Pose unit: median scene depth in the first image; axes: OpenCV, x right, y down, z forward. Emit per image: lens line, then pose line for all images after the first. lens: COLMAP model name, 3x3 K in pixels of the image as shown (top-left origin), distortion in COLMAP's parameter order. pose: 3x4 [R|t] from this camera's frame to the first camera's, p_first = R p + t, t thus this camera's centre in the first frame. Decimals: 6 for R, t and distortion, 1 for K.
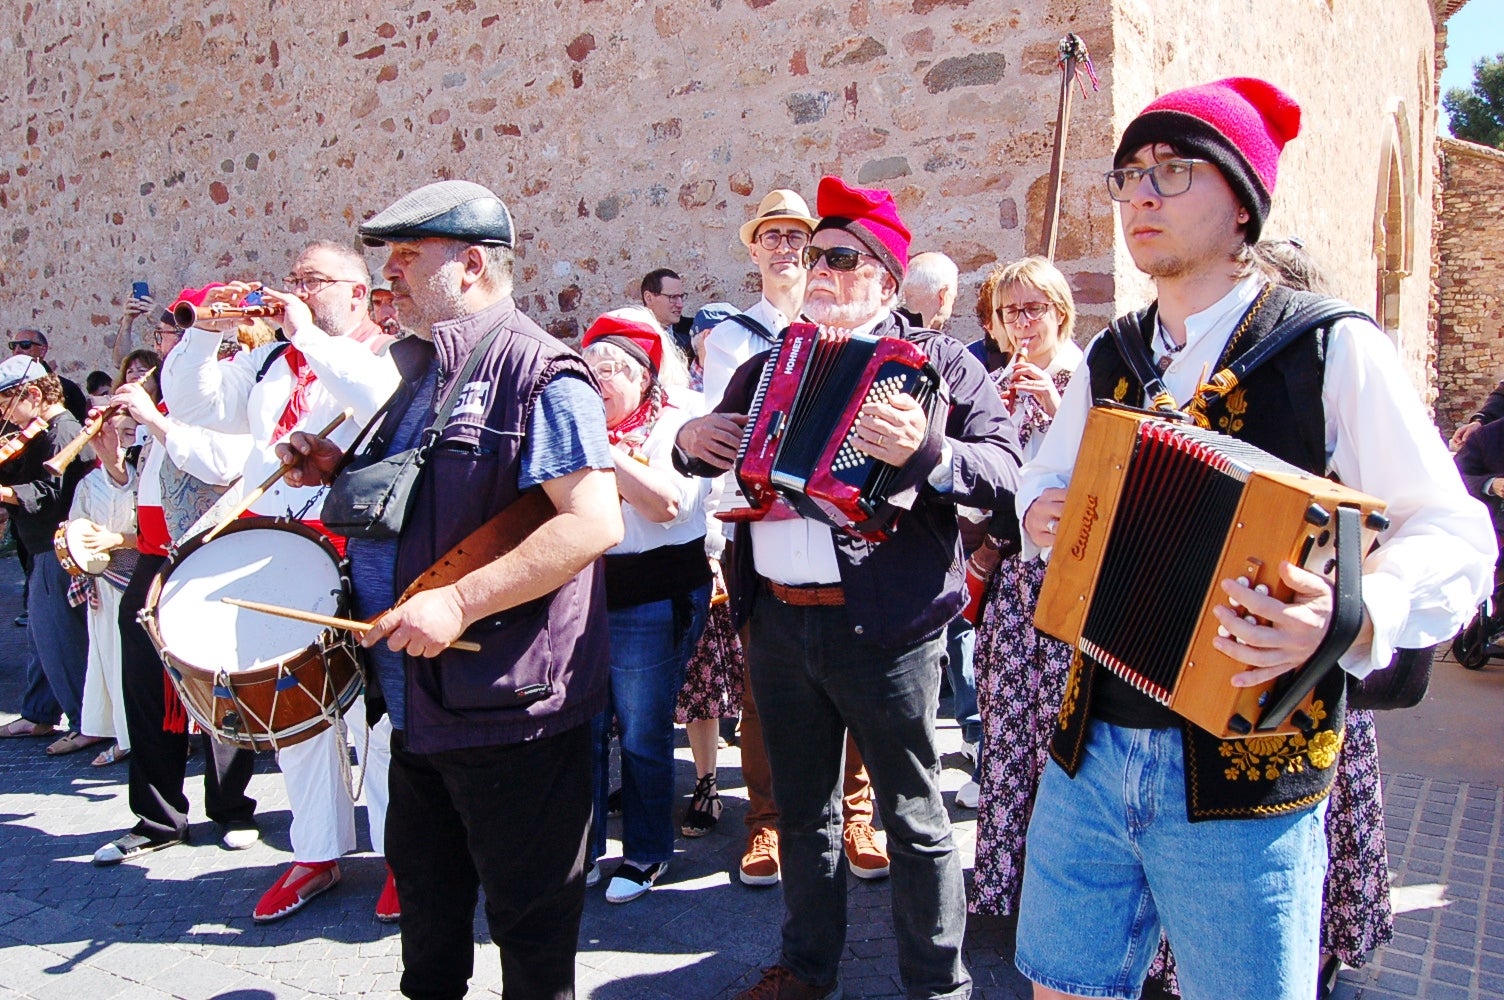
lens RADIAL K [[1160.7, 0, 753.8], [0, 1160.7, 514.4], [0, 0, 1]] dist [-0.099537, 0.042641]
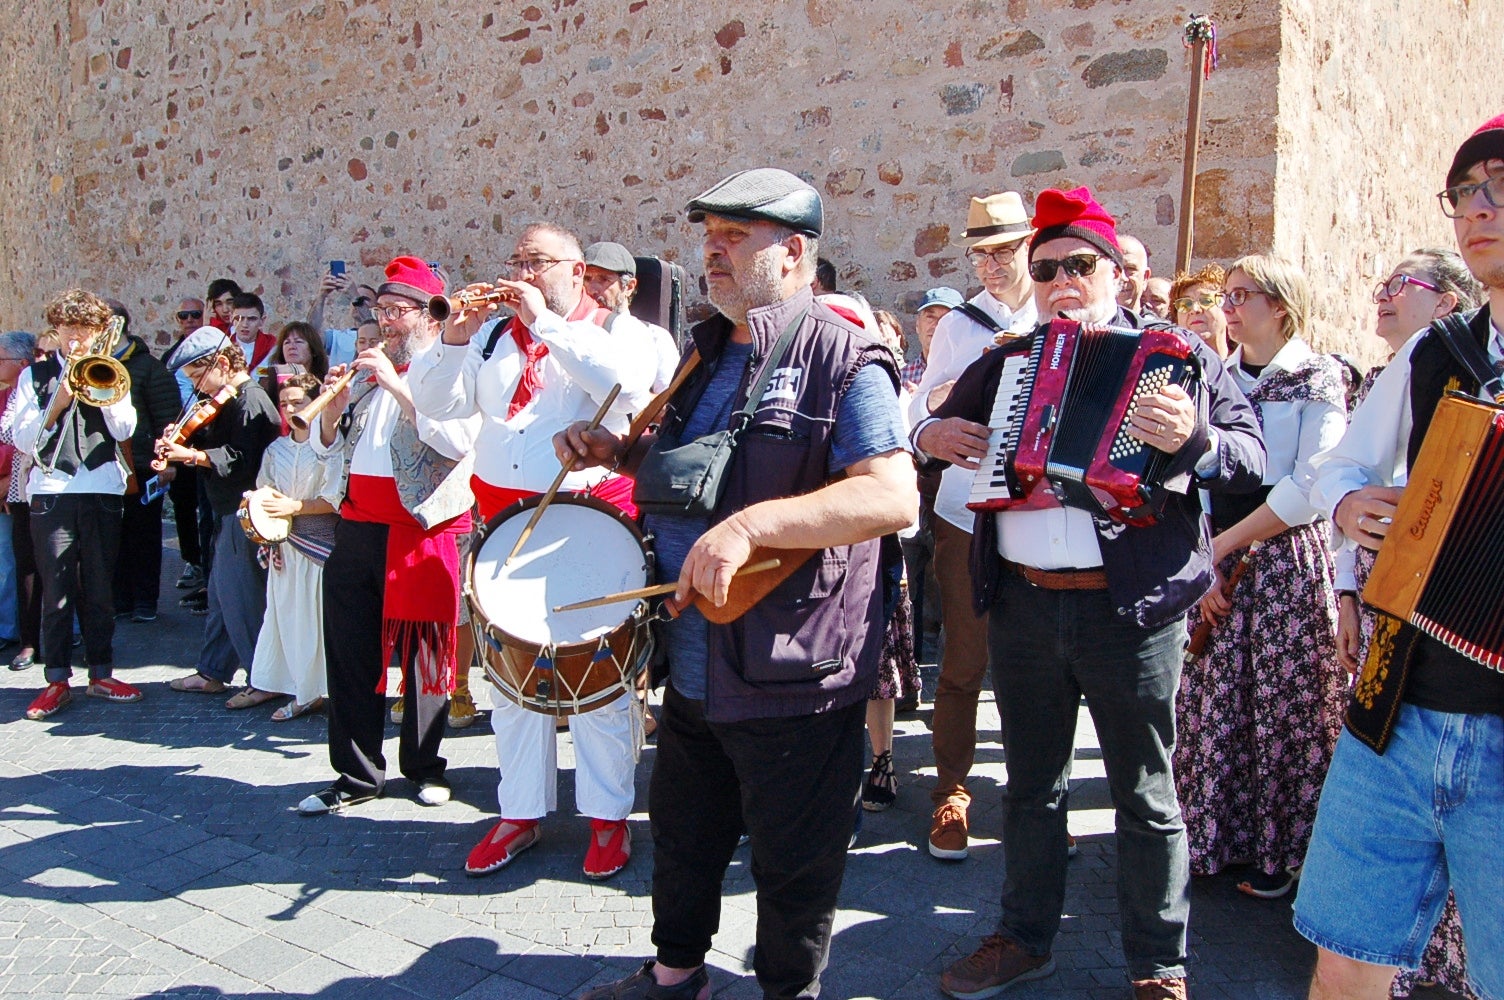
lens RADIAL K [[1160.7, 0, 753.8], [0, 1160.7, 514.4], [0, 0, 1]] dist [-0.099537, 0.042641]
pose [[0.997844, 0.033318, -0.056553, -0.055848], [-0.032572, 0.999371, 0.014059, 0.001994], [0.056986, -0.012187, 0.998301, -0.016553]]
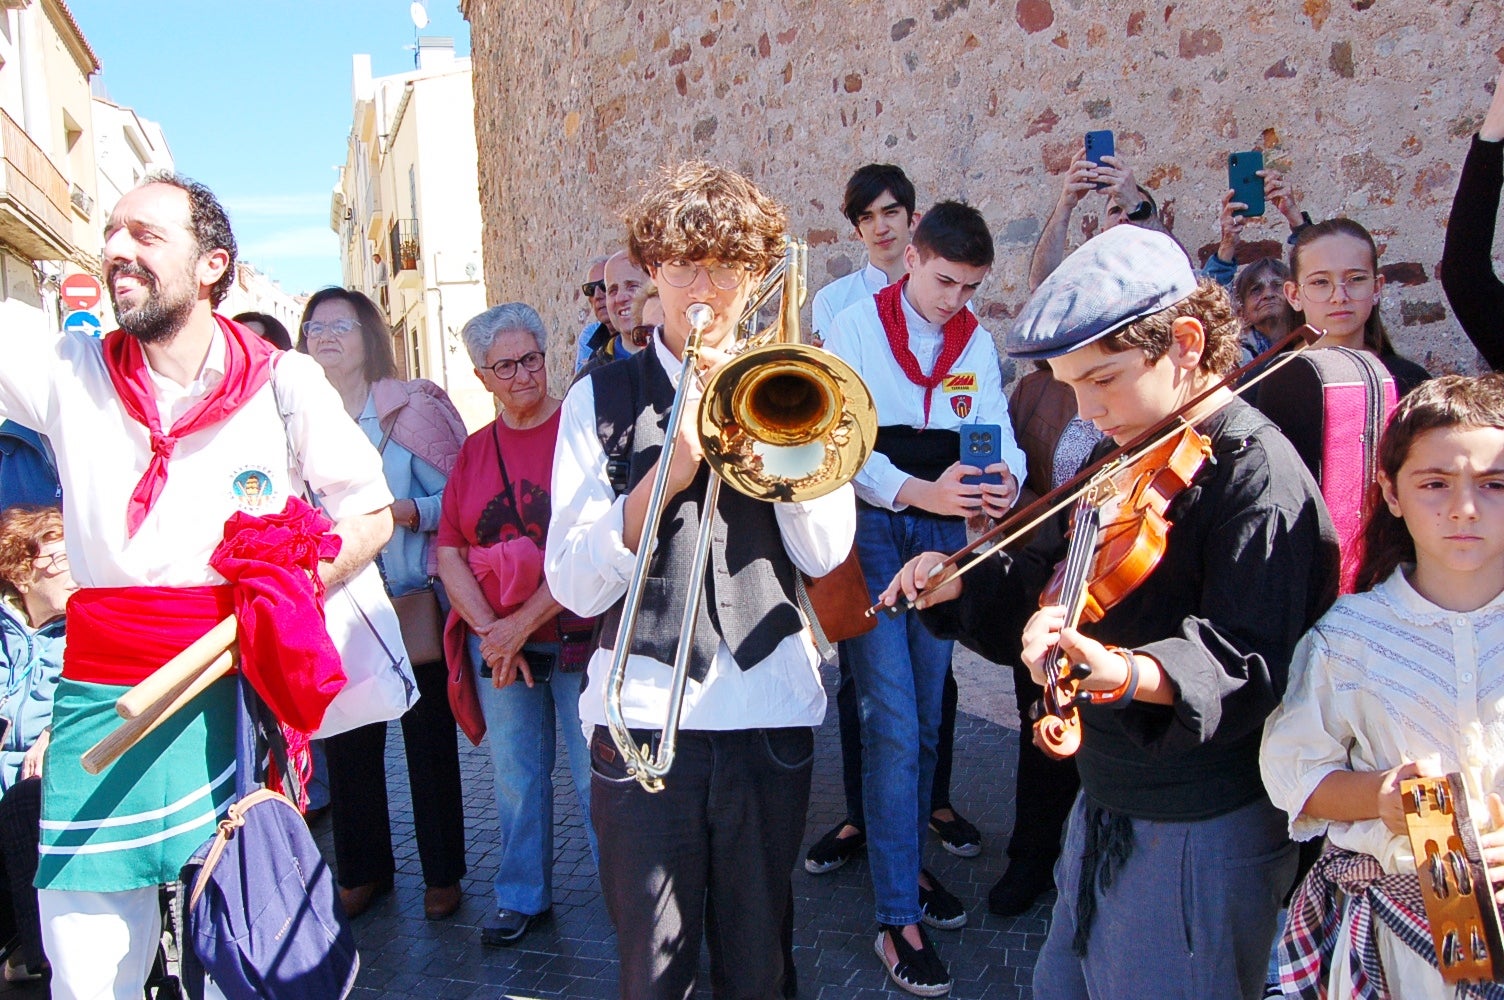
lens RADIAL K [[1302.6, 0, 758.4], [0, 1302.6, 500.2], [0, 0, 1]] dist [-0.103757, 0.058879]
pose [[0.894875, 0.024092, -0.445667, -0.355247], [-0.014575, 0.999587, 0.024772, -0.043088], [0.446079, -0.015672, 0.894856, 0.374237]]
